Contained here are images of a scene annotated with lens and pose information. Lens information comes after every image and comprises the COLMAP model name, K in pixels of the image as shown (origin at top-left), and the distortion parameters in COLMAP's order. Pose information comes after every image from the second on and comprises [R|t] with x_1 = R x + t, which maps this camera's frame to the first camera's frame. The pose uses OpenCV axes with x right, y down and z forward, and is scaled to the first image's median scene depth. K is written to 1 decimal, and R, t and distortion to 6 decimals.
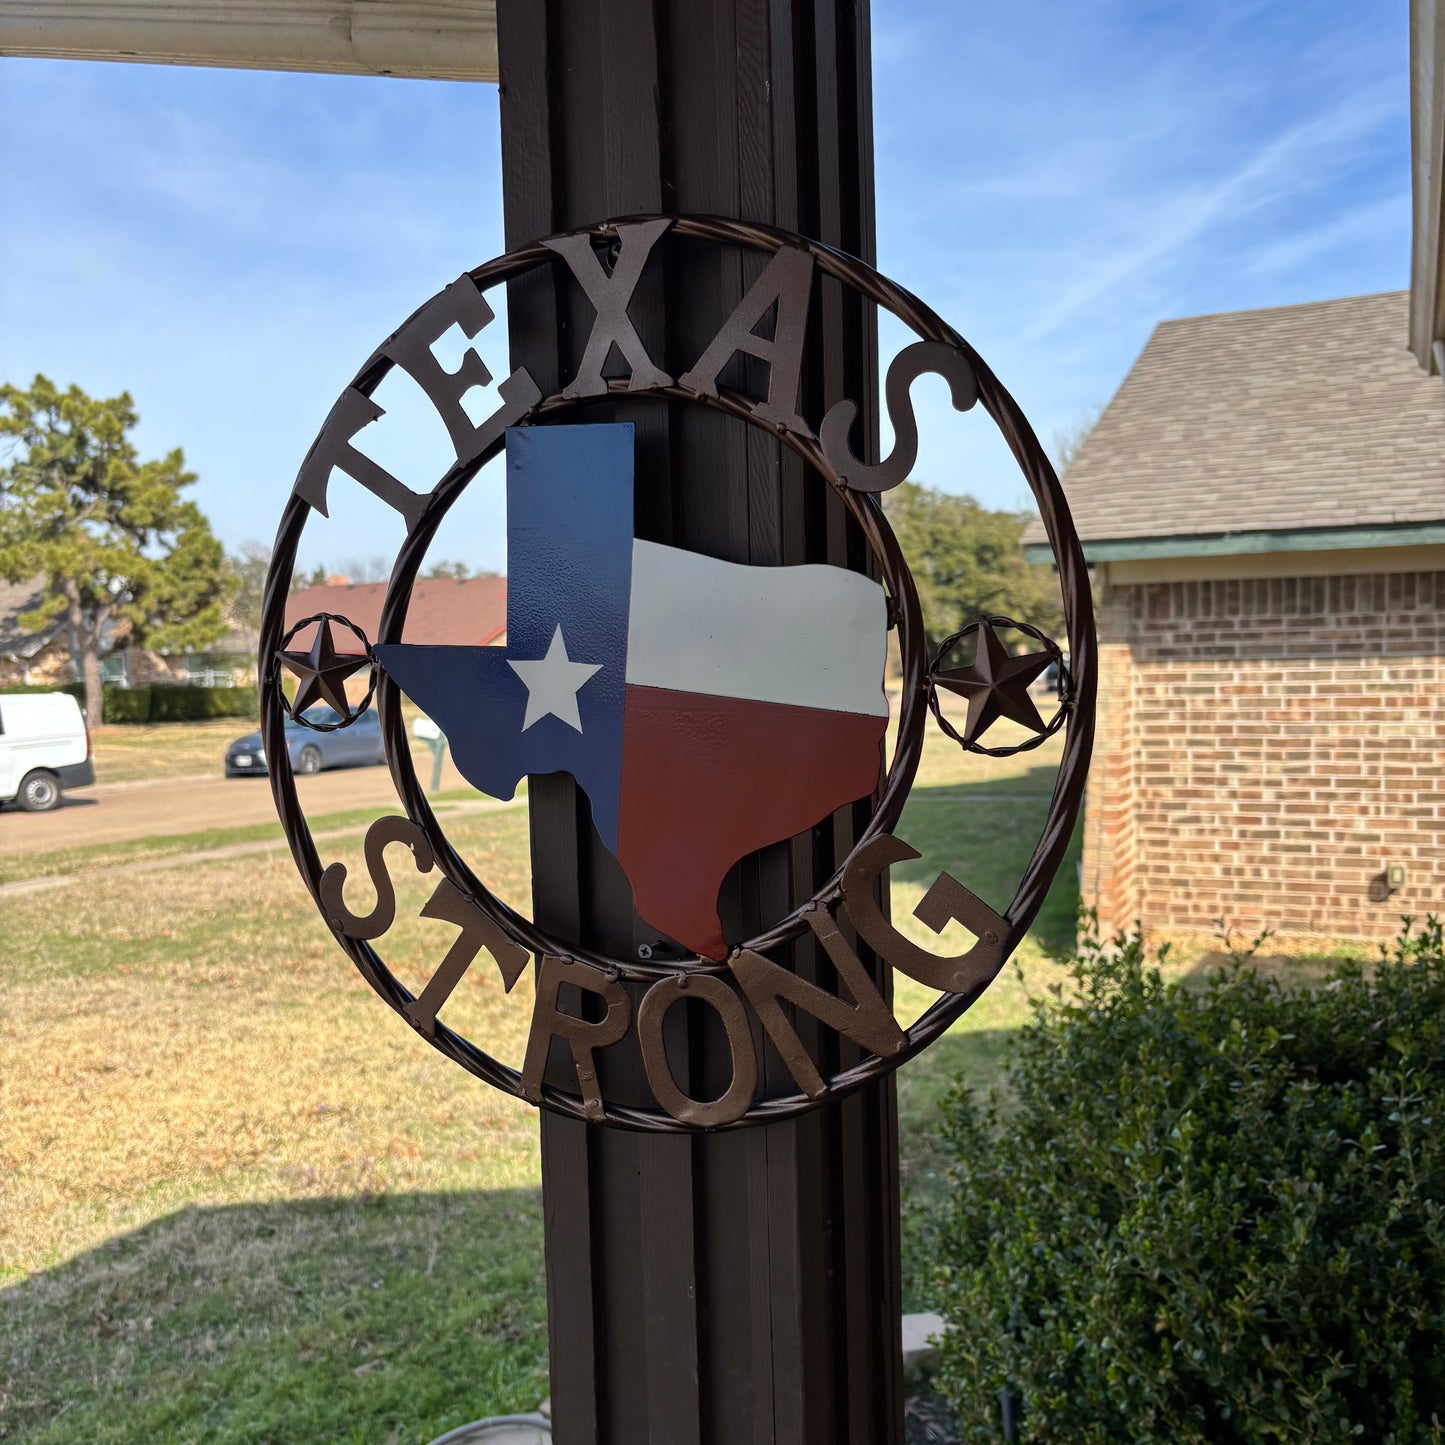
lens RADIAL K [[1426.8, 0, 739.6], [0, 1426.8, 720.6], [0, 0, 1]] dist [0.012264, -0.007706]
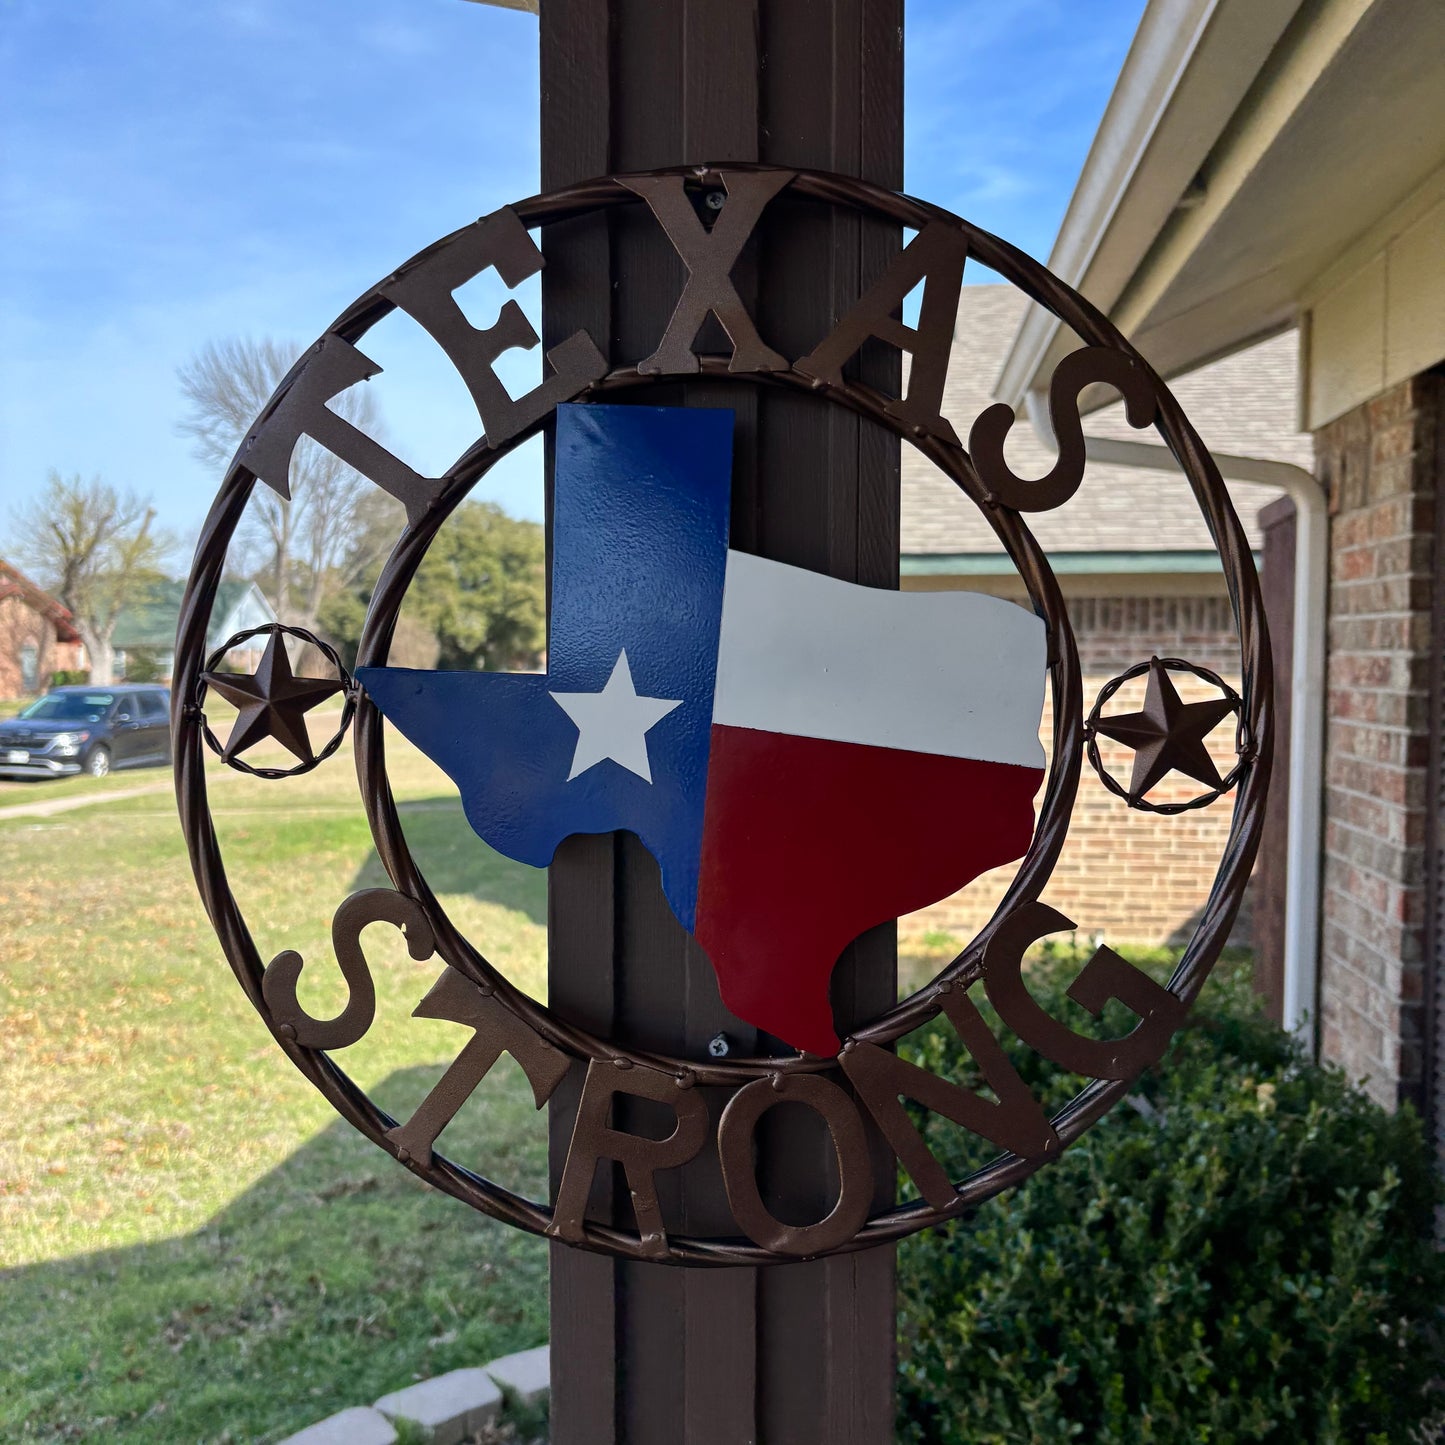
lens RADIAL K [[1431.0, 0, 756.6], [0, 1431.0, 710.1], [0, 0, 1]] dist [0.002251, -0.000395]
pose [[0.945377, 0.014099, 0.325675, -0.108961], [-0.009996, 0.999848, -0.014269, -0.007655], [-0.325827, 0.010235, 0.945374, 0.070315]]
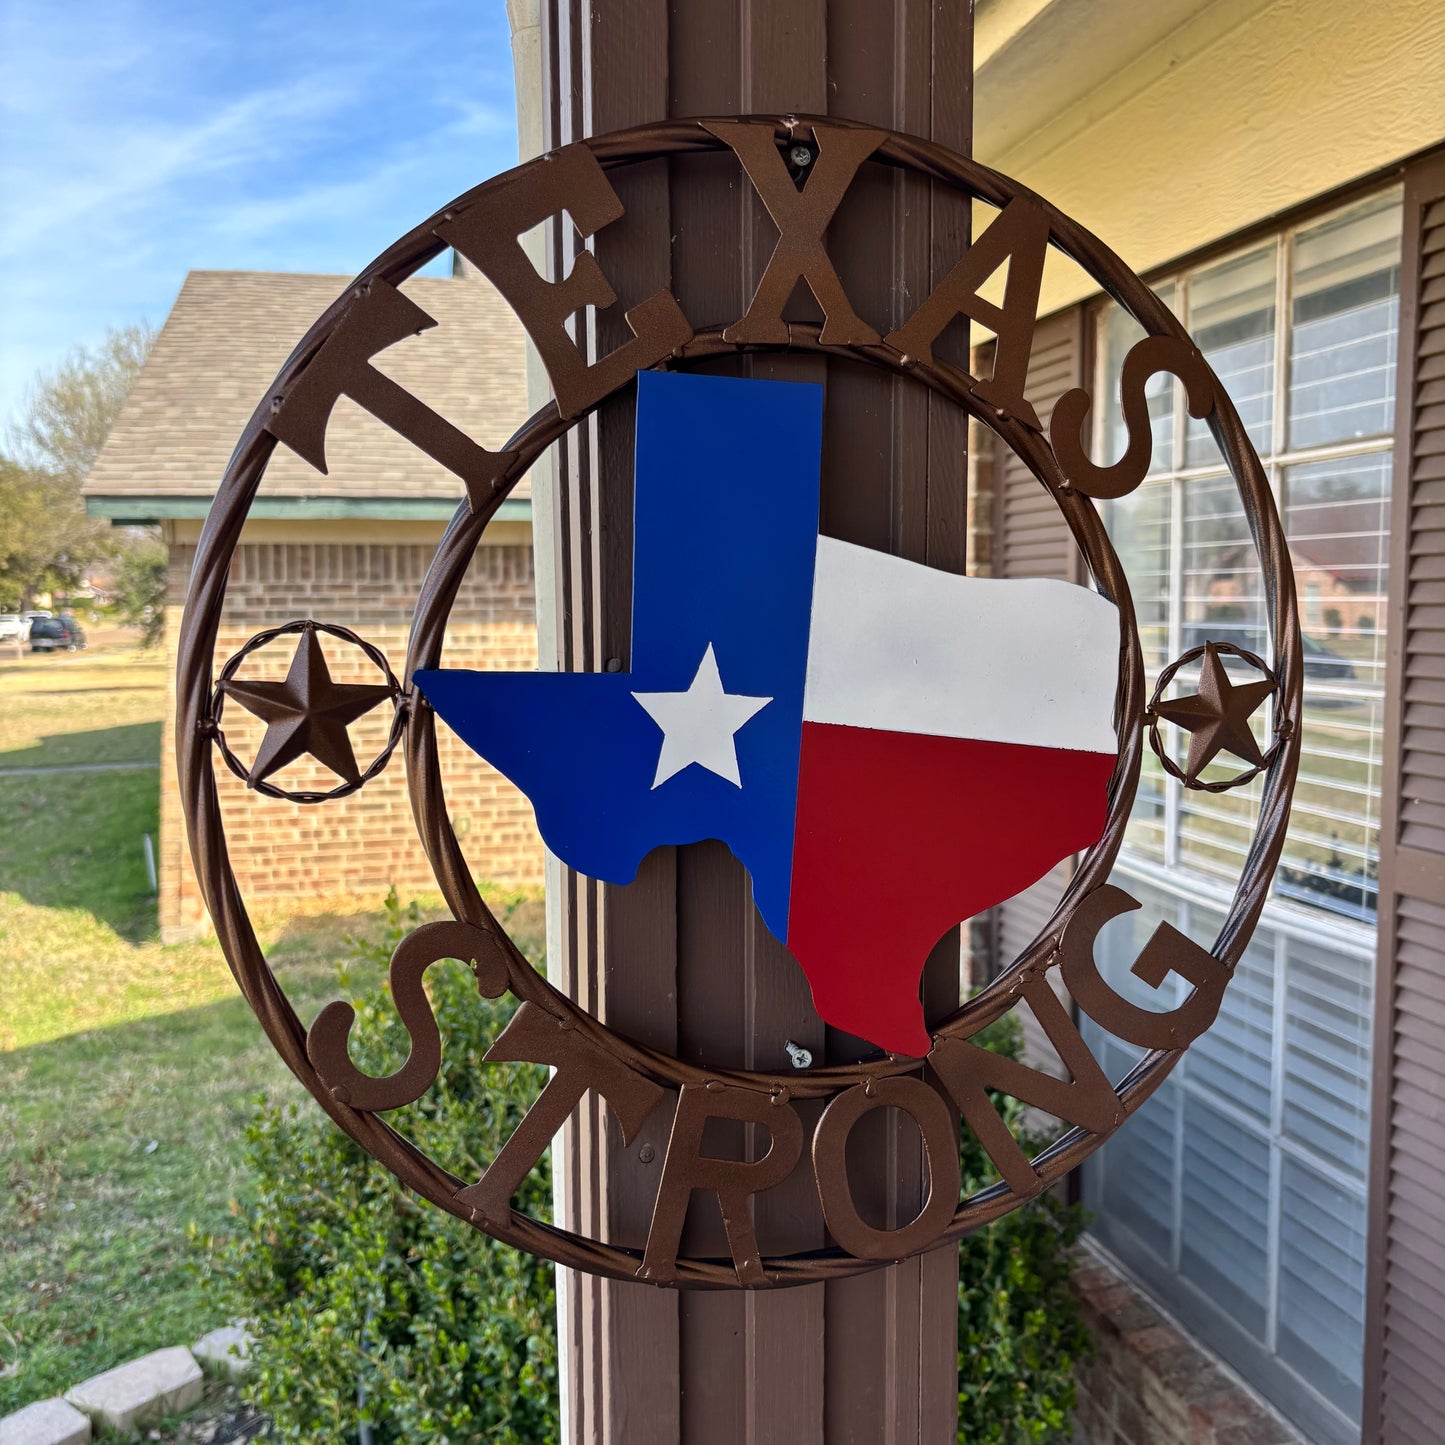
lens RADIAL K [[1426.8, 0, 739.6], [0, 1426.8, 720.6], [0, 0, 1]] dist [0.012264, -0.007706]
pose [[0.794776, -0.032823, 0.606014, -0.193942], [0.016598, 0.999338, 0.032359, -0.017569], [-0.606675, -0.015660, 0.794795, 0.134930]]
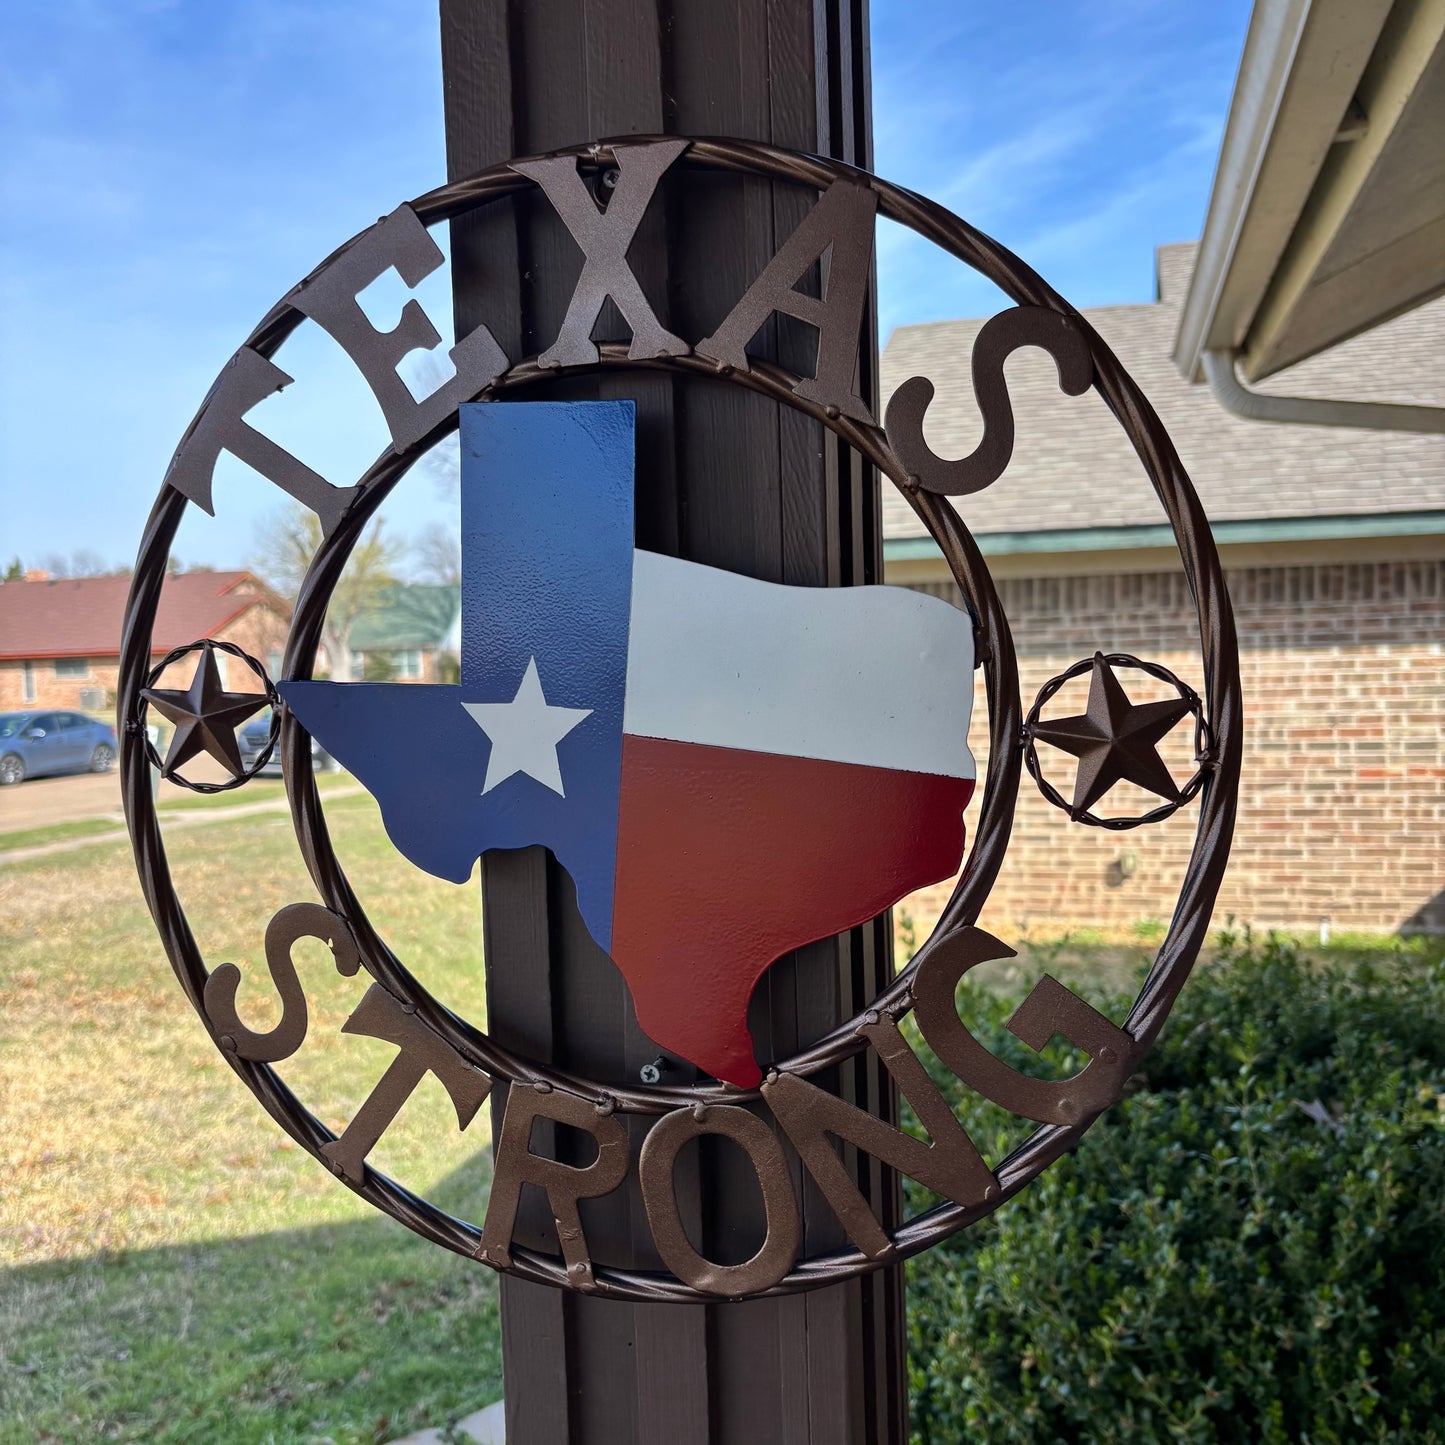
lens RADIAL K [[1437.5, 0, 731.9], [0, 1437.5, 719.6], [0, 0, 1]] dist [-0.001409, 0.020576]
pose [[0.985224, -0.013987, 0.170700, -0.052440], [0.013952, 0.999902, 0.001405, -0.011391], [-0.170703, 0.000998, 0.985322, 0.071283]]
